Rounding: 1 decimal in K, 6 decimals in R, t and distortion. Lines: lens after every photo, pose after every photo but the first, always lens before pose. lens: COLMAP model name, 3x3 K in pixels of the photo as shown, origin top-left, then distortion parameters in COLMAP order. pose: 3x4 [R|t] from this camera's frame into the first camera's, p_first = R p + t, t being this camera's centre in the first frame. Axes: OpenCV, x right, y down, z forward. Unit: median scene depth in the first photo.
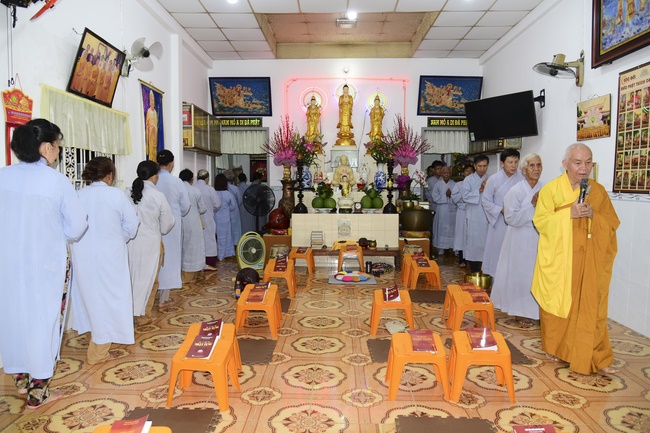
lens RADIAL K [[464.7, 0, 322.5], [0, 464.7, 217.7], [0, 0, 1]] dist [-0.042797, 0.006063]
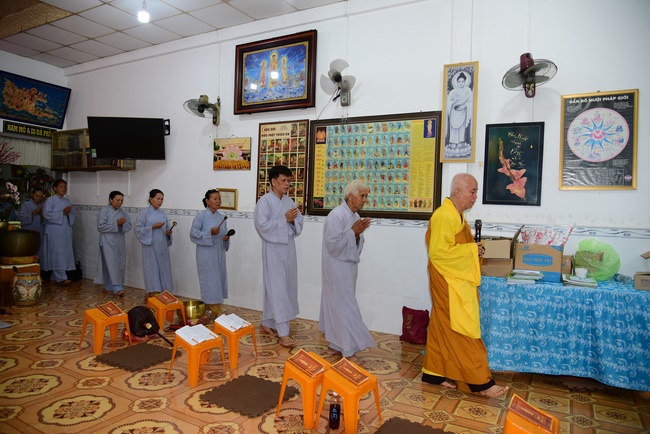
lens RADIAL K [[436.7, 0, 324.6], [0, 436.7, 219.9], [0, 0, 1]] dist [-0.045787, 0.000403]
pose [[0.459554, -0.008084, 0.888113, -0.242410], [0.033531, 0.999404, -0.008254, -0.012078], [-0.887516, 0.033572, 0.459551, 0.159720]]
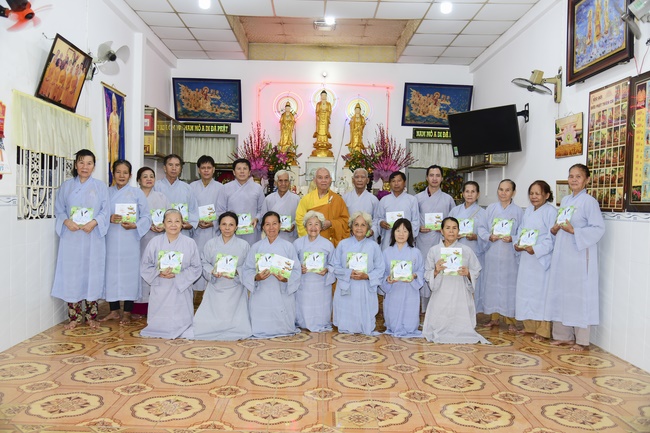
lens RADIAL K [[572.5, 0, 325.0], [0, 572.5, 216.5], [0, 0, 1]] dist [-0.010623, -0.009758]
pose [[0.998865, 0.019813, 0.043316, 0.010367], [-0.017776, 0.998741, -0.046912, 0.016687], [-0.044191, 0.046088, 0.997959, -0.138688]]
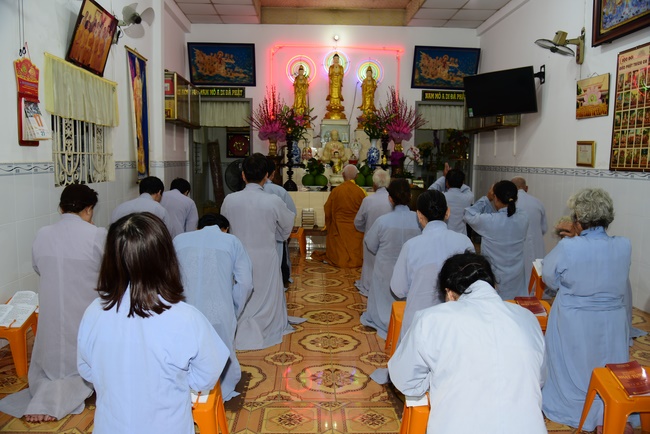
lens RADIAL K [[528.9, 0, 326.3], [0, 528.9, 218.5], [0, 0, 1]] dist [-0.046990, 0.016560]
pose [[0.997807, 0.002304, 0.066154, -0.047074], [-0.004556, 0.999414, 0.033913, 0.009944], [-0.066037, -0.034140, 0.997233, -0.080861]]
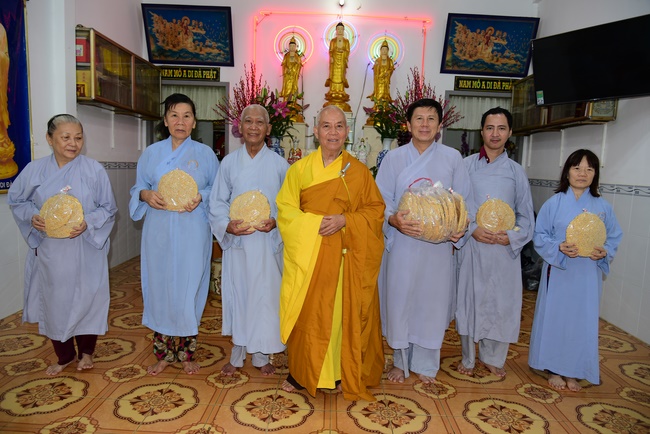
lens RADIAL K [[455.3, 0, 315.4], [0, 455.3, 232.8], [0, 0, 1]] dist [-0.036458, -0.002547]
pose [[0.999329, 0.036608, 0.001332, 0.028530], [-0.036616, 0.997150, 0.065959, -0.021921], [0.001086, -0.065963, 0.997821, 0.374279]]
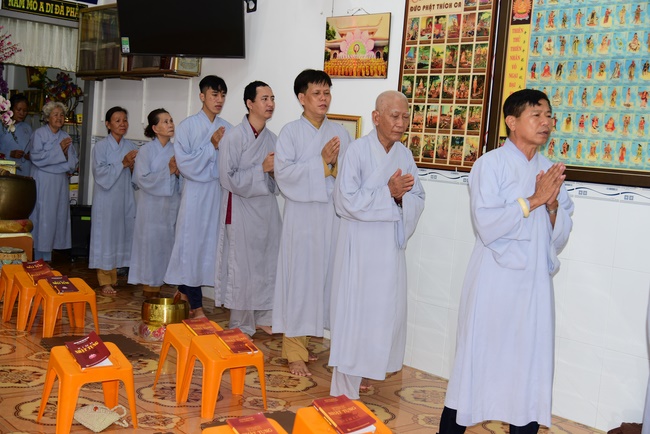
lens RADIAL K [[863.9, 0, 325.0], [0, 863.9, 217.0], [0, 0, 1]] dist [-0.033696, 0.002851]
pose [[0.742550, 0.002161, 0.669787, -0.167629], [-0.026166, 0.999325, 0.025785, -0.006450], [-0.669279, -0.036673, 0.742106, 0.089354]]
